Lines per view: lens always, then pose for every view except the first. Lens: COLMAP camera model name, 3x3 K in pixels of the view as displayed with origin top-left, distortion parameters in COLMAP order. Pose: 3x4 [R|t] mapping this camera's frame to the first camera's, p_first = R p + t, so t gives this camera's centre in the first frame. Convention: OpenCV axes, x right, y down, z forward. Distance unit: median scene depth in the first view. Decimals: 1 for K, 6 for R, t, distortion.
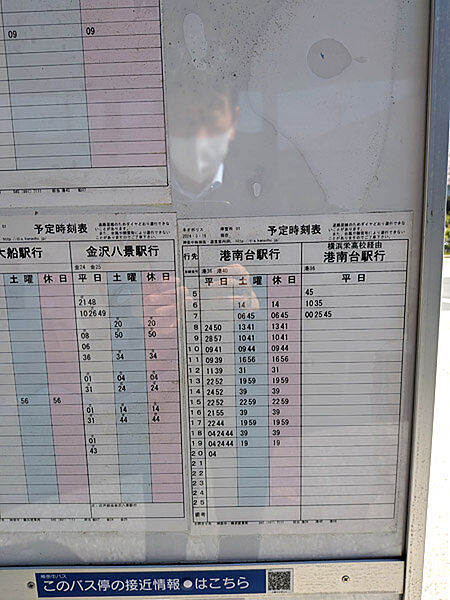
lens RADIAL K [[418.7, 0, 225.0], [0, 418.7, 300.0], [0, 0, 1]] dist [0.056086, 0.000093]
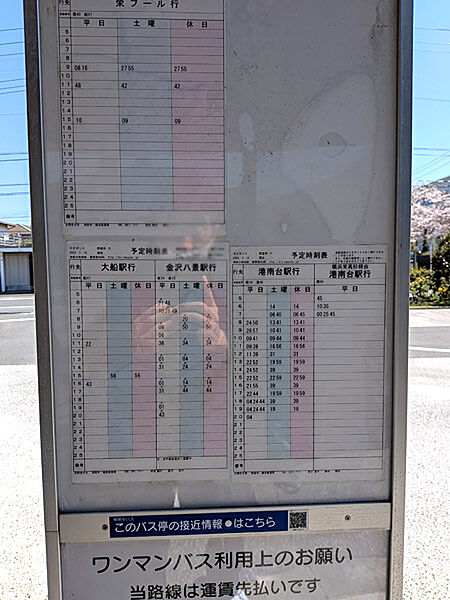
lens RADIAL K [[418.2, 0, 225.0], [0, 418.2, 300.0], [0, 0, 1]] dist [0.105239, -0.000672]
pose [[0.997715, 0.016211, 0.065592, -0.209389], [-0.009028, 0.994072, -0.108348, 0.141200], [-0.066960, 0.107508, 0.991947, -0.393898]]
